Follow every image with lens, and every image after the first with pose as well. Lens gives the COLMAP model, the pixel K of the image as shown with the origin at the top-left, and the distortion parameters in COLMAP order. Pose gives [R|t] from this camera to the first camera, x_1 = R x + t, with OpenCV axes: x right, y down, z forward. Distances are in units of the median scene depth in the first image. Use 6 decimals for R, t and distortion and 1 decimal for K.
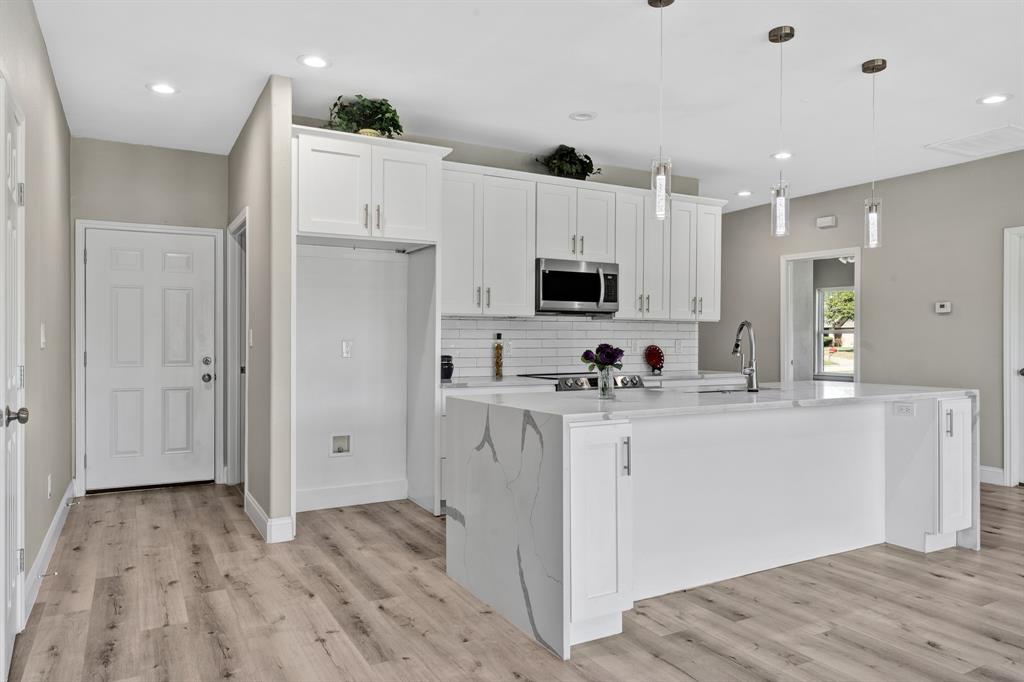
lens RADIAL K [[685.4, 0, 511.4], [0, 685.4, 338.9], [0, 0, 1]] dist [0.006967, 0.005535]
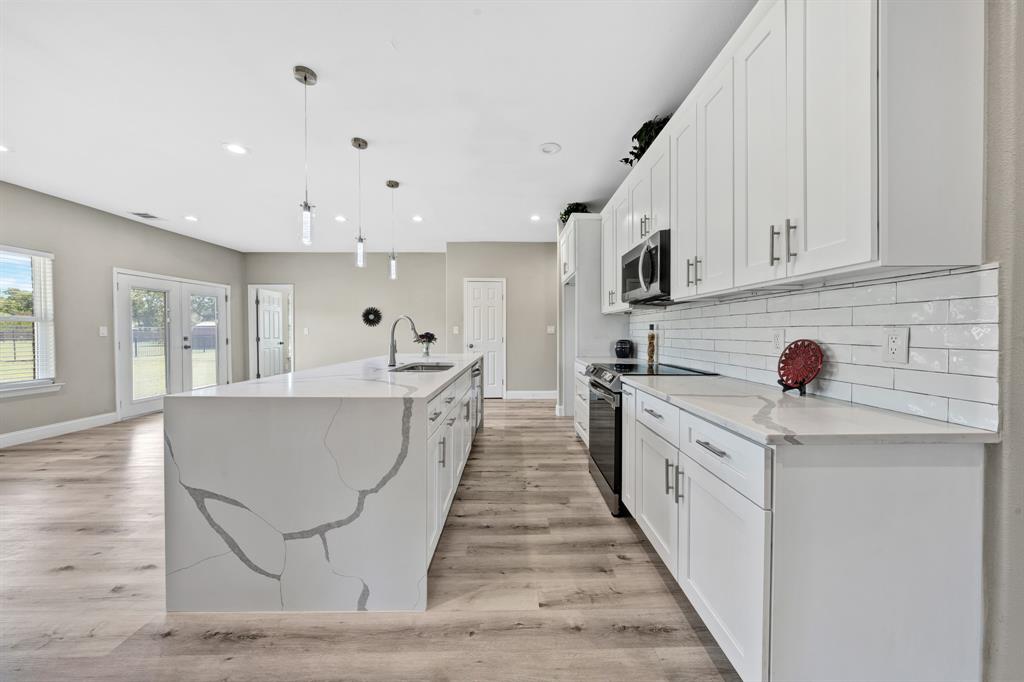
lens RADIAL K [[346.8, 0, 516.2], [0, 346.8, 337.2], [0, 0, 1]] dist [-0.002294, 0.000046]
pose [[-0.460047, 0.013579, -0.887791, 0.611222], [0.000228, 0.999885, 0.015176, 0.004329], [0.887895, 0.006779, -0.459997, 1.103657]]
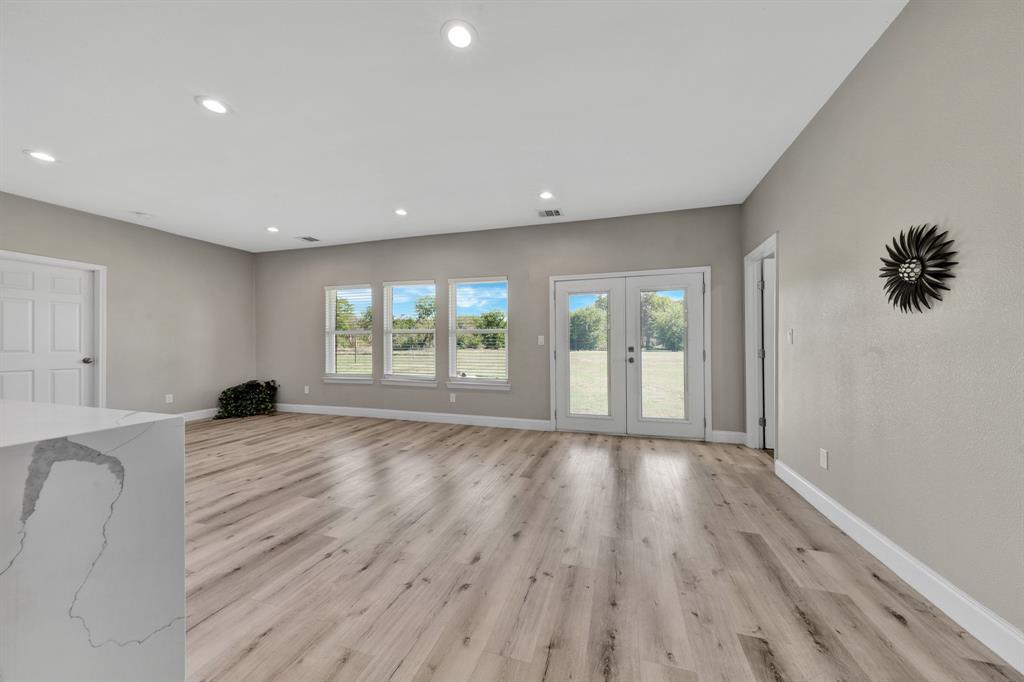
lens RADIAL K [[346.8, 0, 517.1], [0, 346.8, 344.8], [0, 0, 1]] dist [-0.002294, 0.000046]
pose [[-0.695207, 0.000123, 0.718810, -0.282697], [0.002870, 0.999992, 0.002604, 0.011224], [-0.718804, 0.003874, -0.695202, 0.478334]]
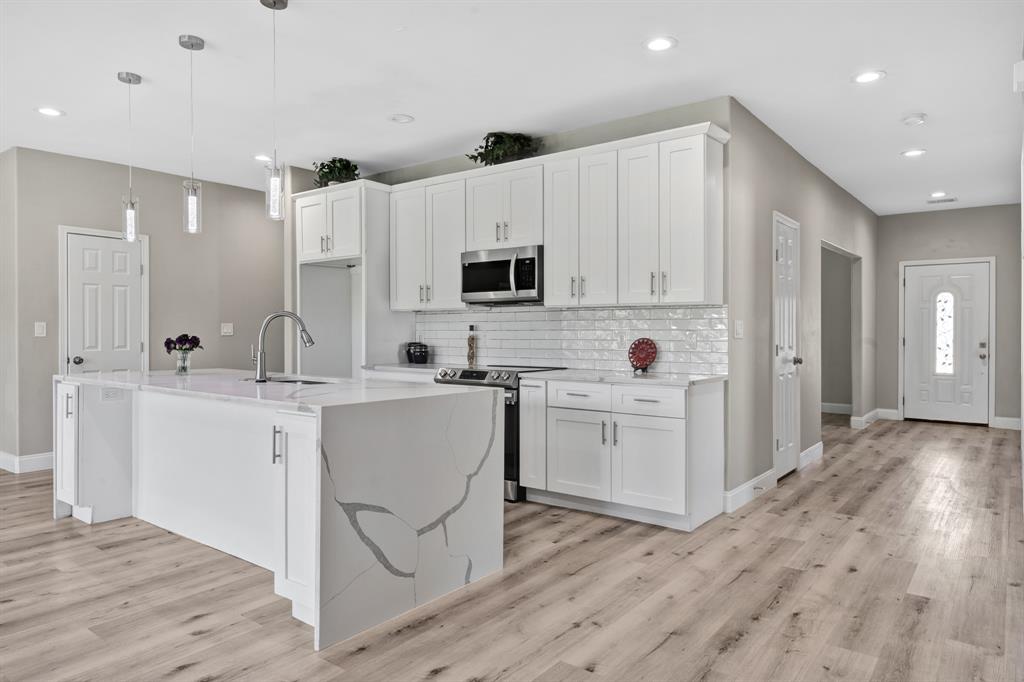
lens RADIAL K [[640.5, 0, 509.9], [0, 640.5, 340.9], [0, 0, 1]] dist [0.001105, -0.000131]
pose [[0.396430, 0.012411, -0.917981, 0.958651], [0.000079, 0.999908, 0.013553, 0.002988], [0.918065, -0.005446, 0.396393, 0.681138]]
